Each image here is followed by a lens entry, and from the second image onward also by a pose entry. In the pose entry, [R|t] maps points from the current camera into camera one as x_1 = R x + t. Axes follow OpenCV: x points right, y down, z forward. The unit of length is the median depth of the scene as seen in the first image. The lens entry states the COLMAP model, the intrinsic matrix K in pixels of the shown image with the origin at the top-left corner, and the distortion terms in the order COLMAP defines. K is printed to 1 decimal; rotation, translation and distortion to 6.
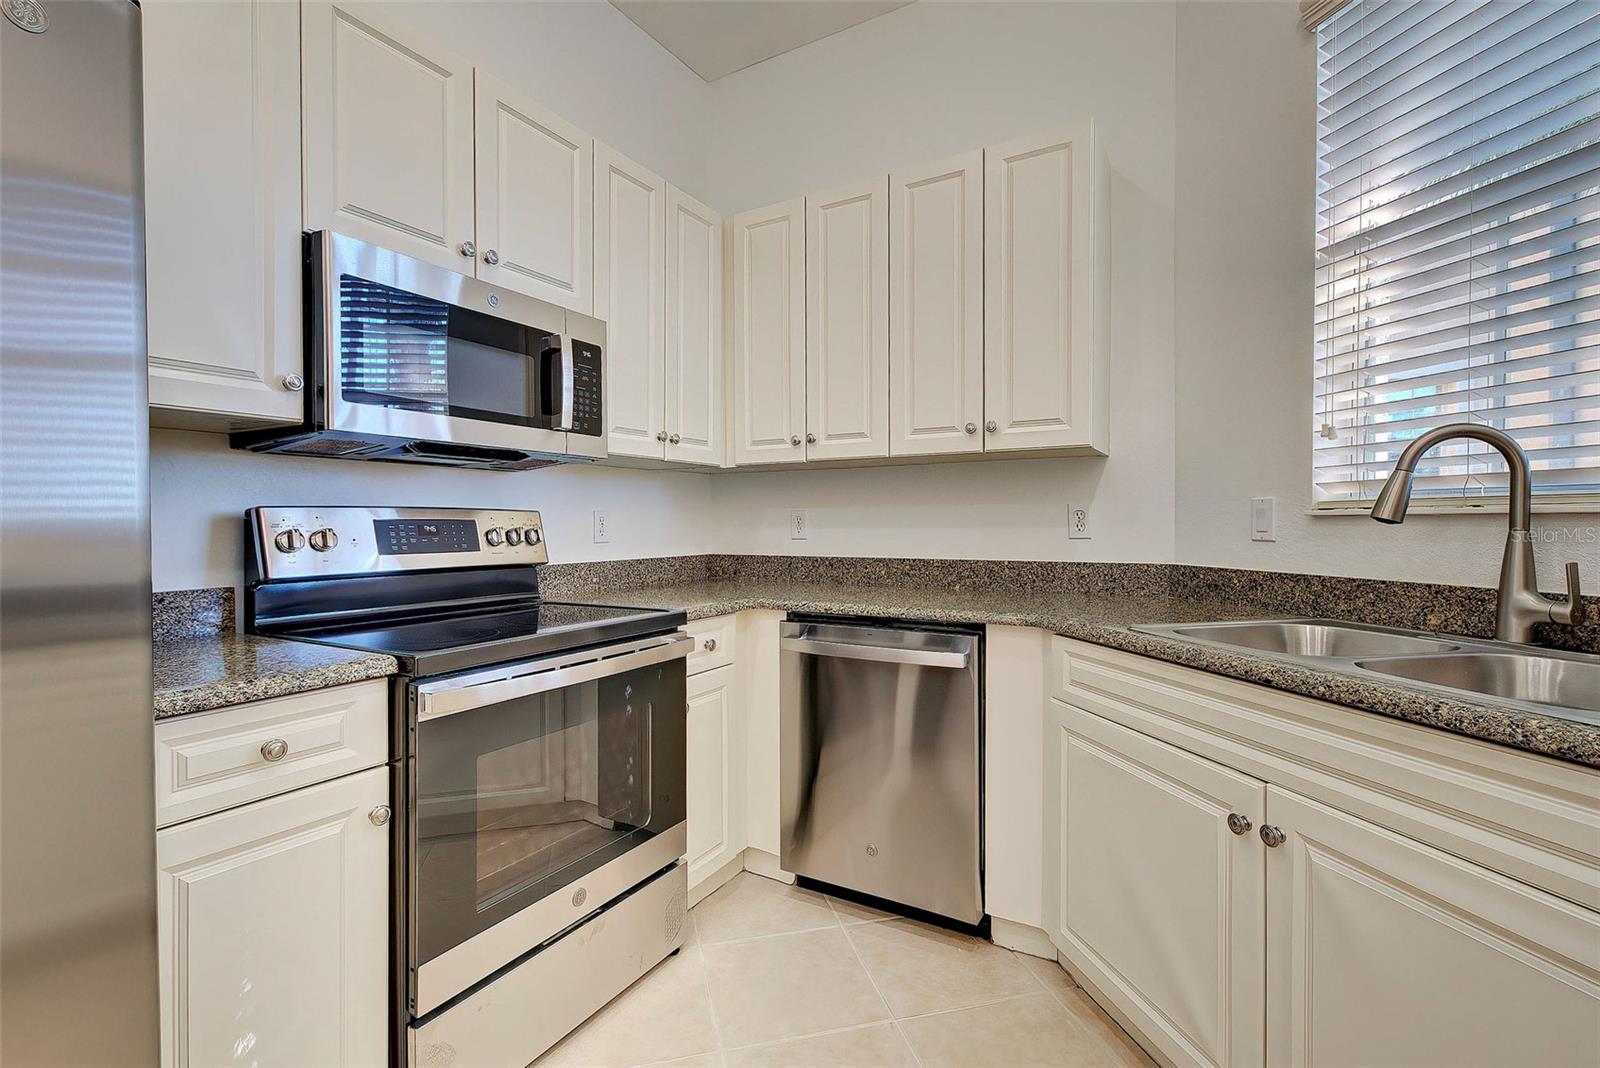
lens RADIAL K [[717.8, 0, 799.9], [0, 717.8, 528.4], [0, 0, 1]] dist [0.003795, 0.000457]
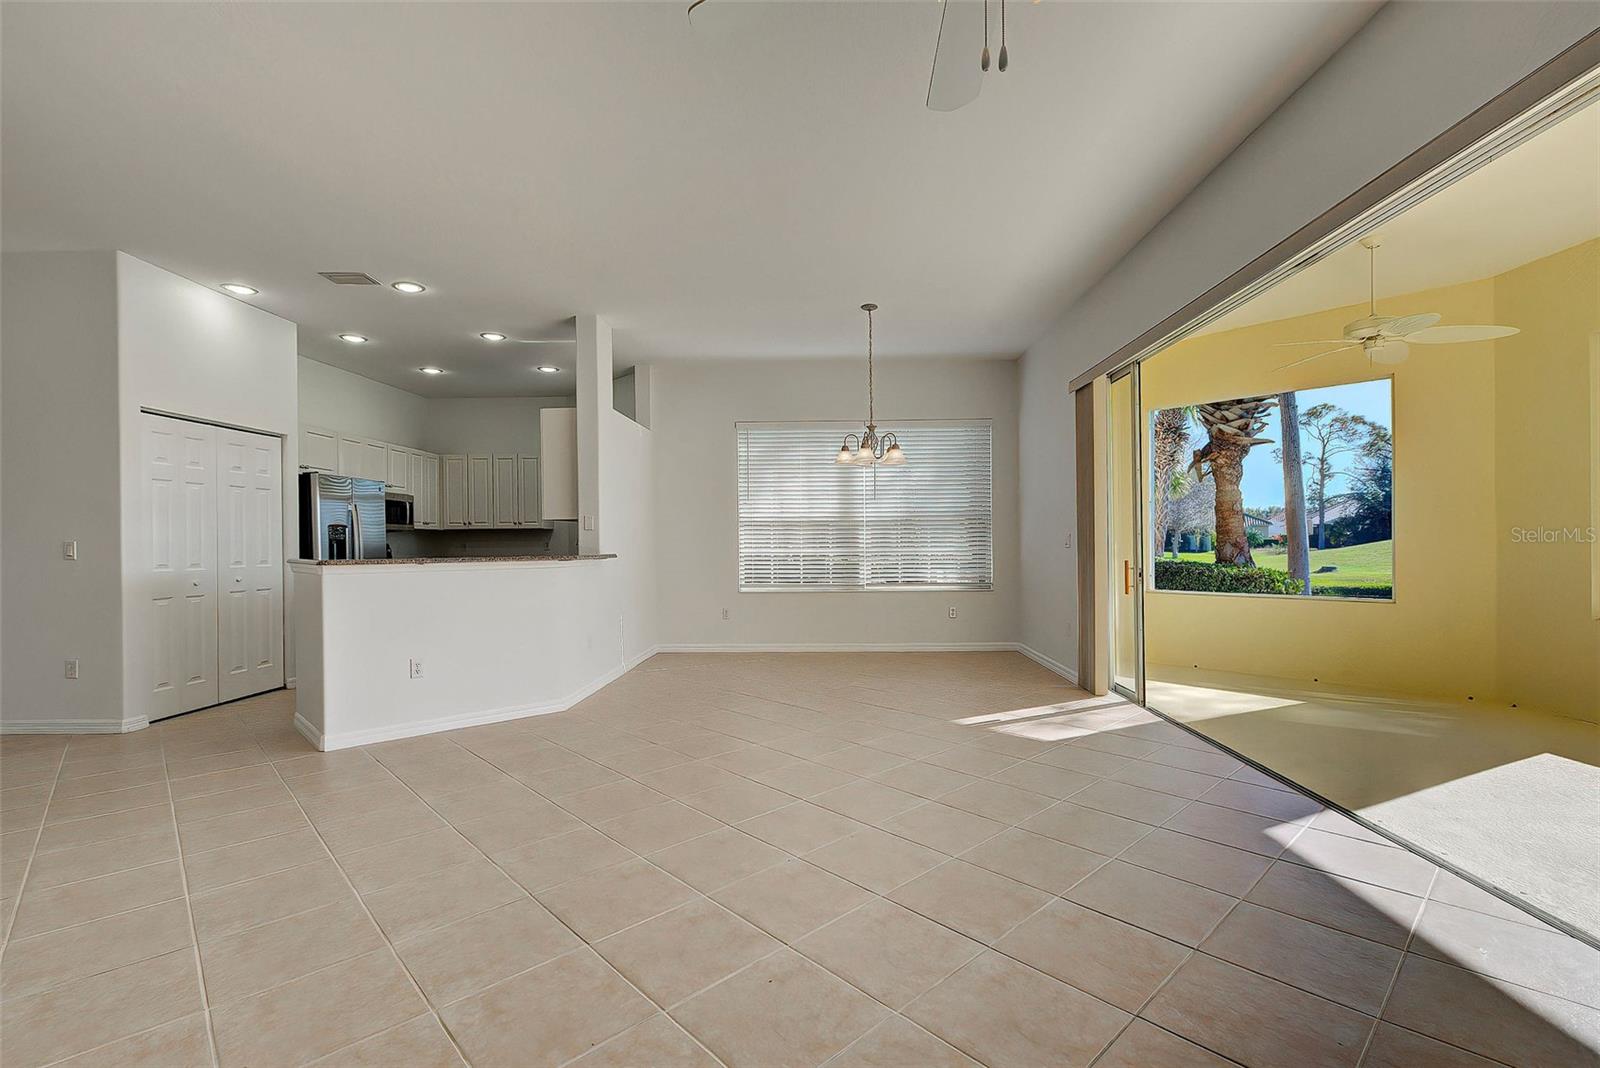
lens RADIAL K [[710.1, 0, 808.7], [0, 710.1, 542.9], [0, 0, 1]] dist [0.002949, 0.000388]
pose [[0.875917, -0.005933, 0.482426, -0.267442], [0.011518, 0.999897, -0.008616, 0.029094], [-0.482325, 0.013103, 0.875895, -3.643654]]
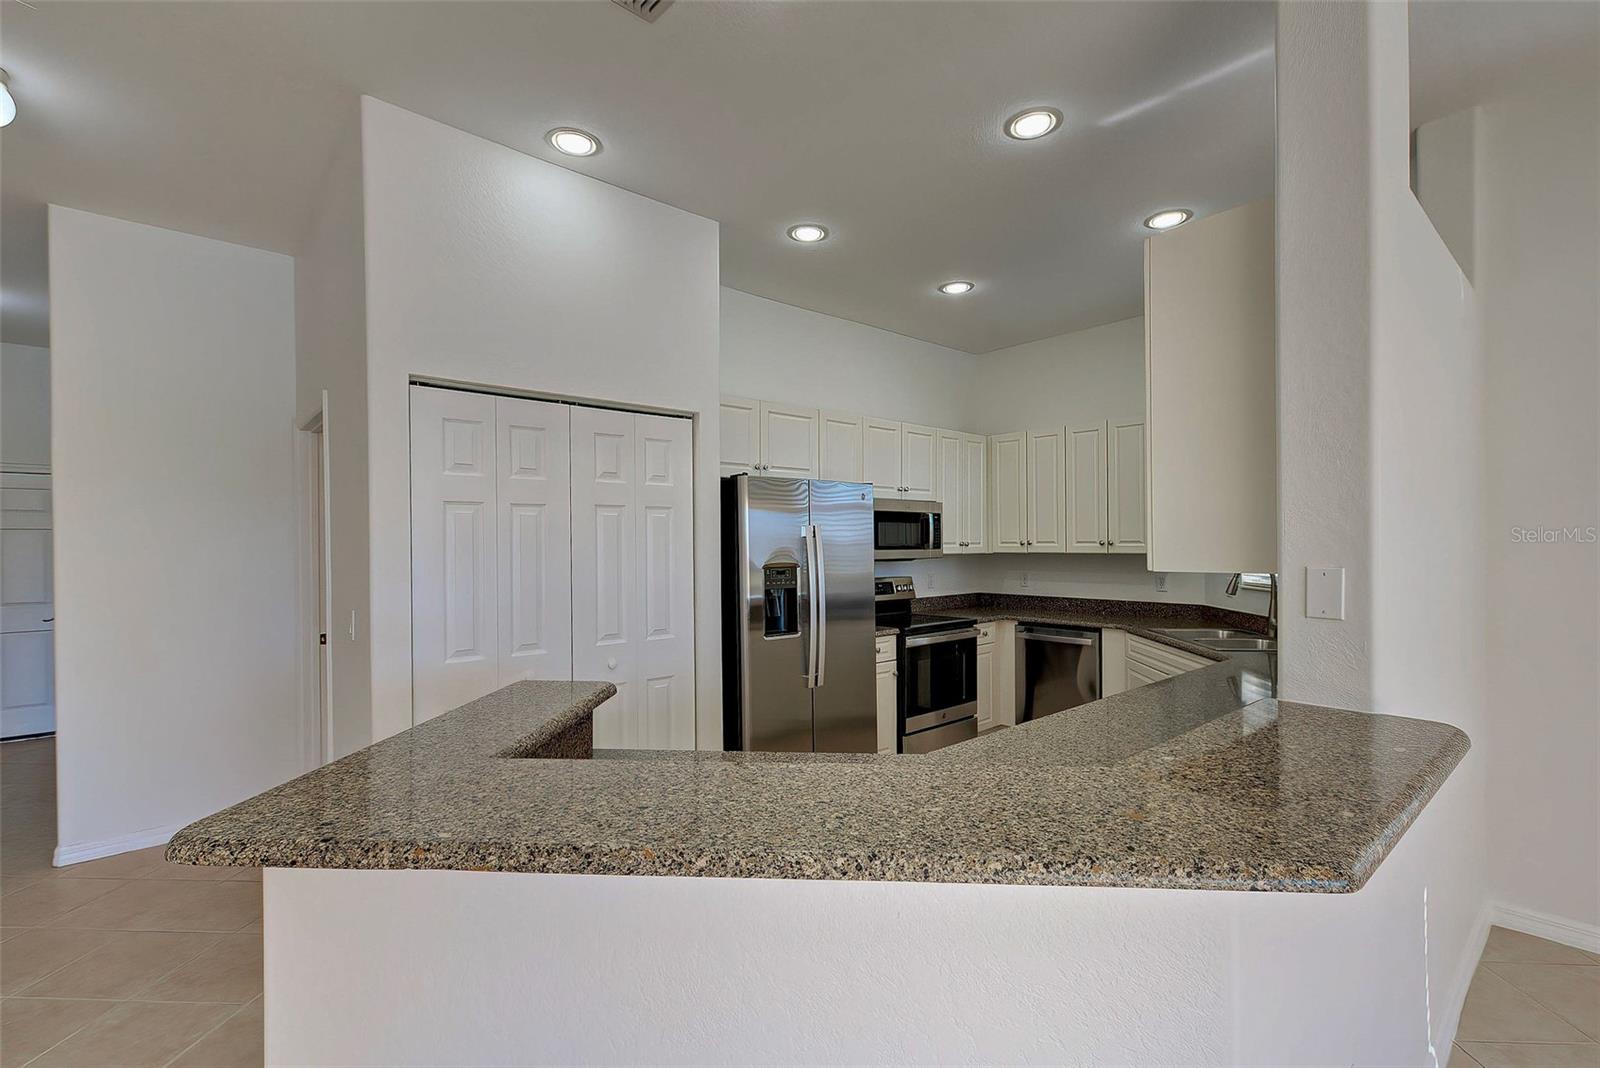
lens RADIAL K [[710.1, 0, 808.7], [0, 710.1, 542.9], [0, 0, 1]] dist [0.002949, 0.000388]
pose [[0.952905, -0.003693, -0.303248, 0.038209], [0.002040, 0.999981, -0.005766, -0.142455], [0.303264, 0.004876, 0.952894, -1.581691]]
